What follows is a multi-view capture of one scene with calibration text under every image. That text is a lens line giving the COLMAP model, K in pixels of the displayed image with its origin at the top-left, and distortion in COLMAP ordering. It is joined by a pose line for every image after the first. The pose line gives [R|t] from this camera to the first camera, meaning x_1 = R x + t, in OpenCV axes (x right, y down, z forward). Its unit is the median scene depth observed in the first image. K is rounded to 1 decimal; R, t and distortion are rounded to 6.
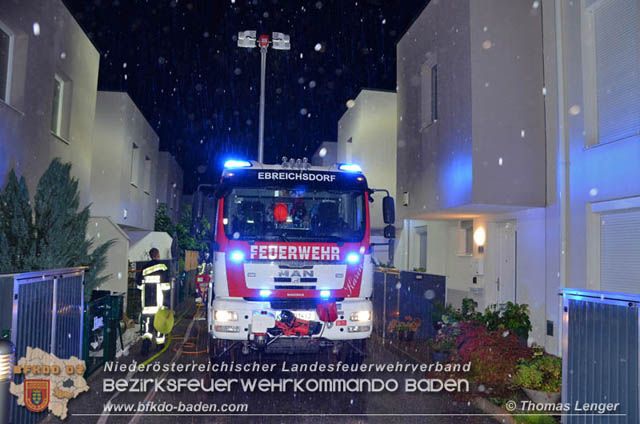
lens RADIAL K [[502.4, 0, 304.9], [0, 502.4, 232.4], [0, 0, 1]] dist [-0.183029, 0.076833]
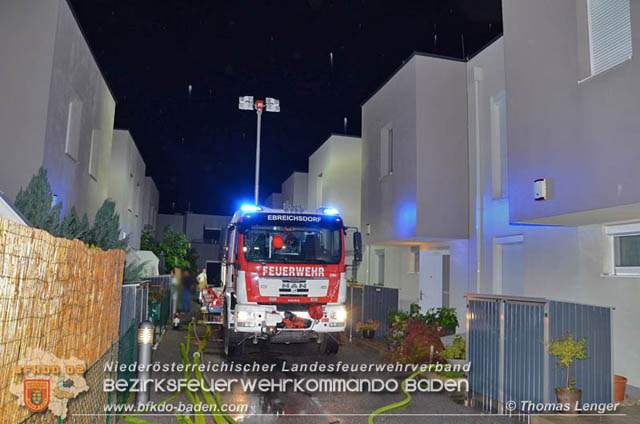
lens RADIAL K [[502.4, 0, 304.9], [0, 502.4, 232.4], [0, 0, 1]] dist [-0.183029, 0.076833]
pose [[0.996631, 0.007227, 0.081693, -0.098098], [-0.004449, 0.999407, -0.034134, -0.020789], [-0.081892, 0.033656, 0.996073, -0.410561]]
